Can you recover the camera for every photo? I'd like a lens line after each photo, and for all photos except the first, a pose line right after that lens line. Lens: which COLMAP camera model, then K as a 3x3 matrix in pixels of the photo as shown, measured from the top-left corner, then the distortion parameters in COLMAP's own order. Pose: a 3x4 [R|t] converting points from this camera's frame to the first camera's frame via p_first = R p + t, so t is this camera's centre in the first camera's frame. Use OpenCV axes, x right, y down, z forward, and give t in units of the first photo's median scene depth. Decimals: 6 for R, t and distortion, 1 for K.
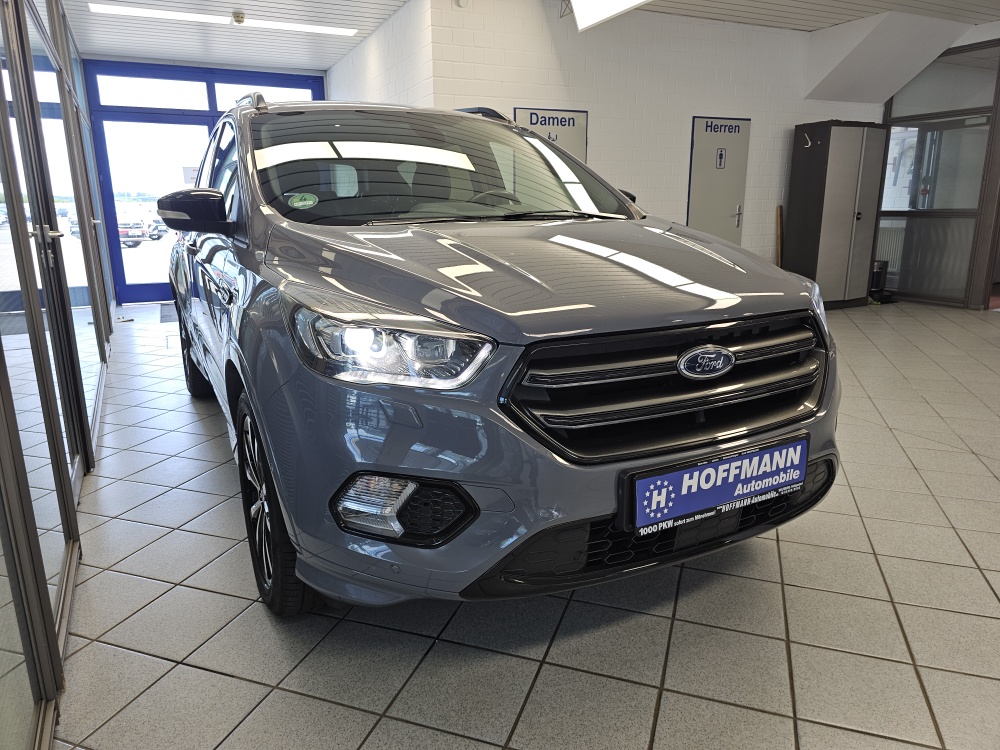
lens RADIAL K [[684.9, 0, 499.7], [0, 684.9, 372.5], [0, 0, 1]] dist [0.049924, -0.056994]
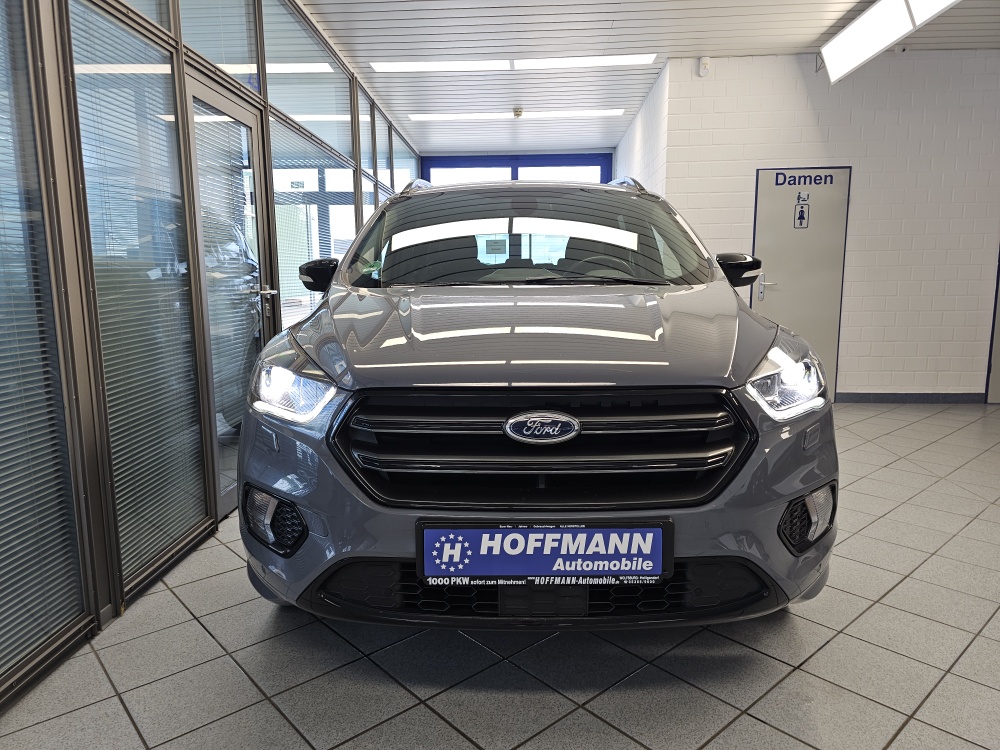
lens RADIAL K [[684.9, 0, 499.3], [0, 684.9, 372.0], [0, 0, 1]] dist [0.049924, -0.056994]
pose [[0.871365, 0.070625, -0.485526, 0.716041], [-0.114639, 0.991501, -0.061516, -0.025706], [0.477055, 0.109264, 0.872055, 0.104727]]
